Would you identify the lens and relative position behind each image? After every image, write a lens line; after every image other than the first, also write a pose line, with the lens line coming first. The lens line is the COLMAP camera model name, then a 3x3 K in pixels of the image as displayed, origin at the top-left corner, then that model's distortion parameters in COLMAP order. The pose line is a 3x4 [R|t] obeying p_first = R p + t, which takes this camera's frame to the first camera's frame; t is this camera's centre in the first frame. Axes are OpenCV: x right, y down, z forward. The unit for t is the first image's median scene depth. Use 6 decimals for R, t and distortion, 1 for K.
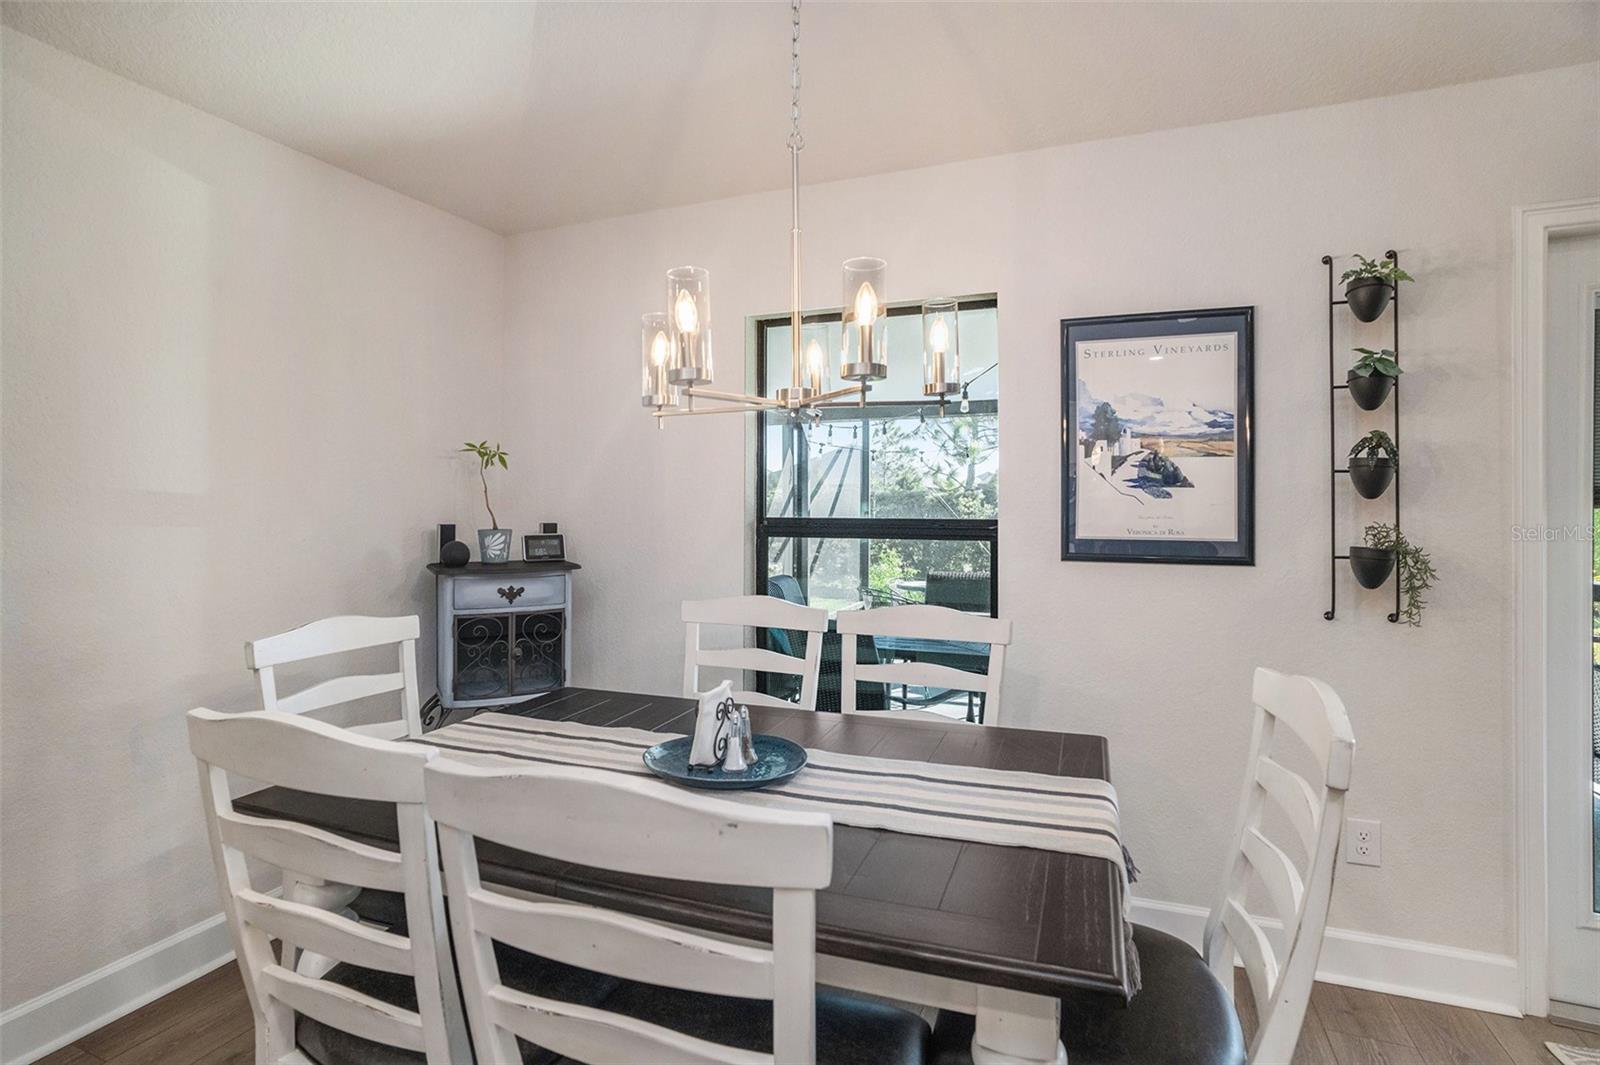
lens RADIAL K [[799.4, 0, 790.2], [0, 799.4, 519.4], [0, 0, 1]] dist [-0.043283, 0.002620]
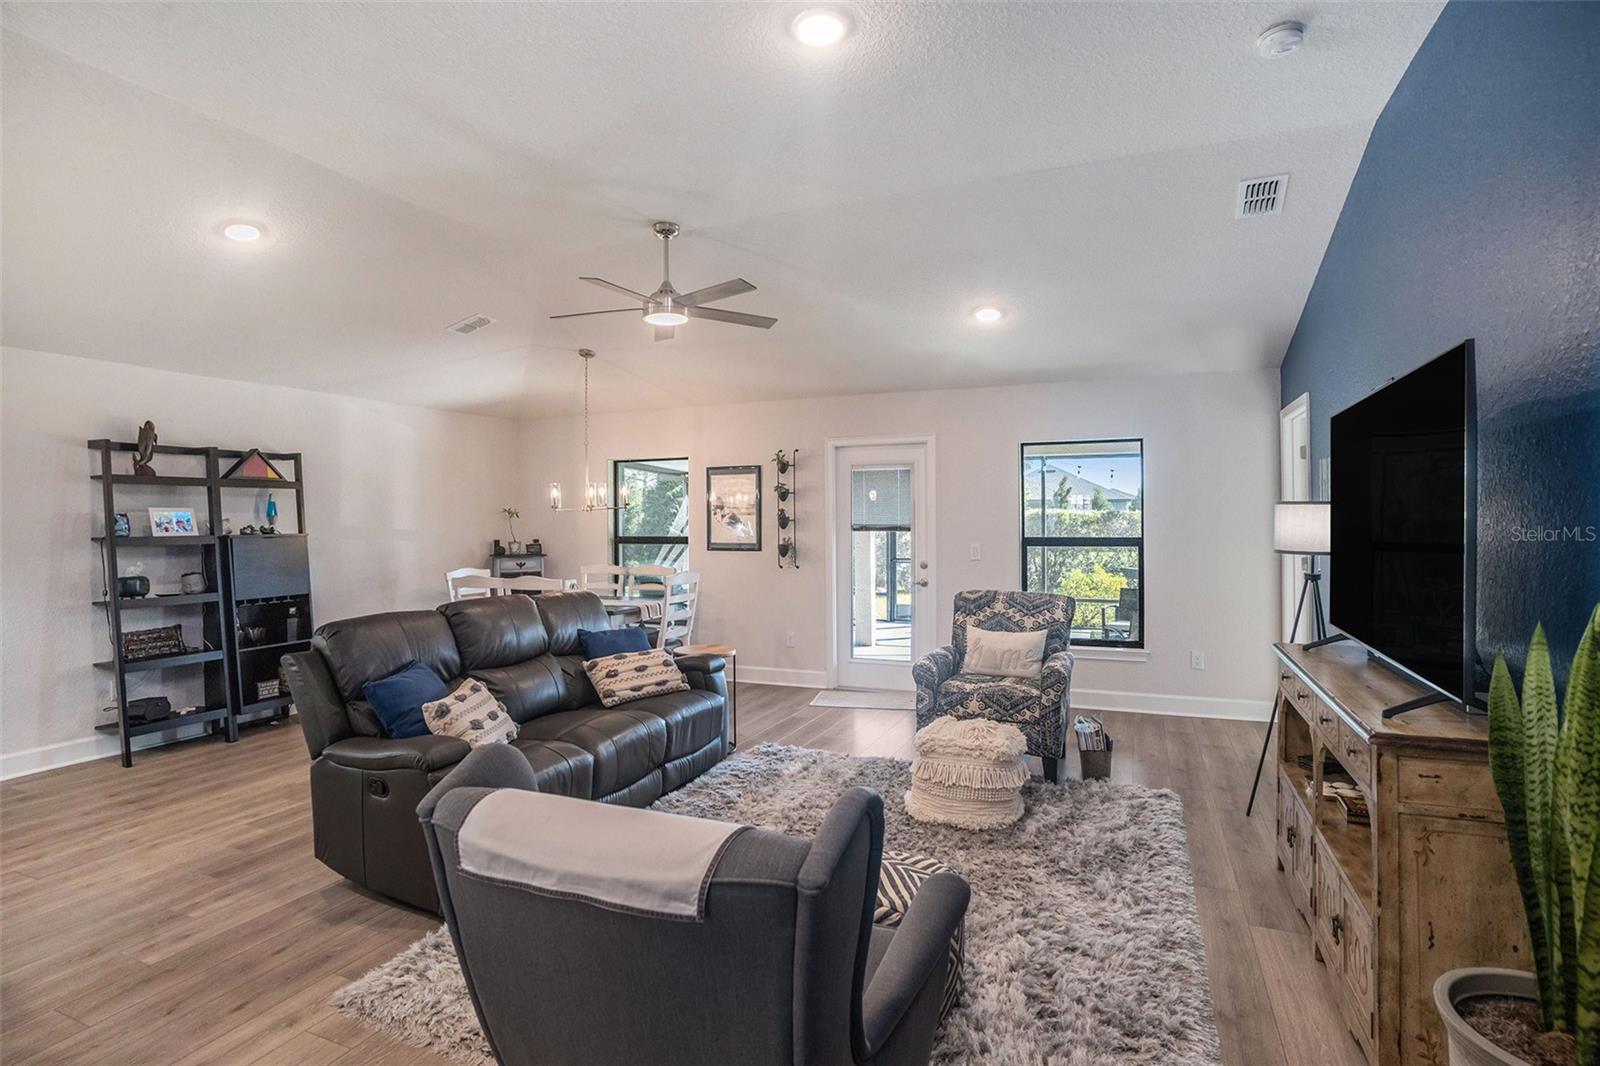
lens RADIAL K [[799.4, 0, 799.3], [0, 799.4, 537.2], [0, 0, 1]] dist [-0.043283, 0.002620]
pose [[0.999864, -0.007894, -0.014503, 0.739415], [0.007936, 0.999965, 0.002793, -0.001835], [0.014481, -0.002907, 0.999891, -1.964539]]
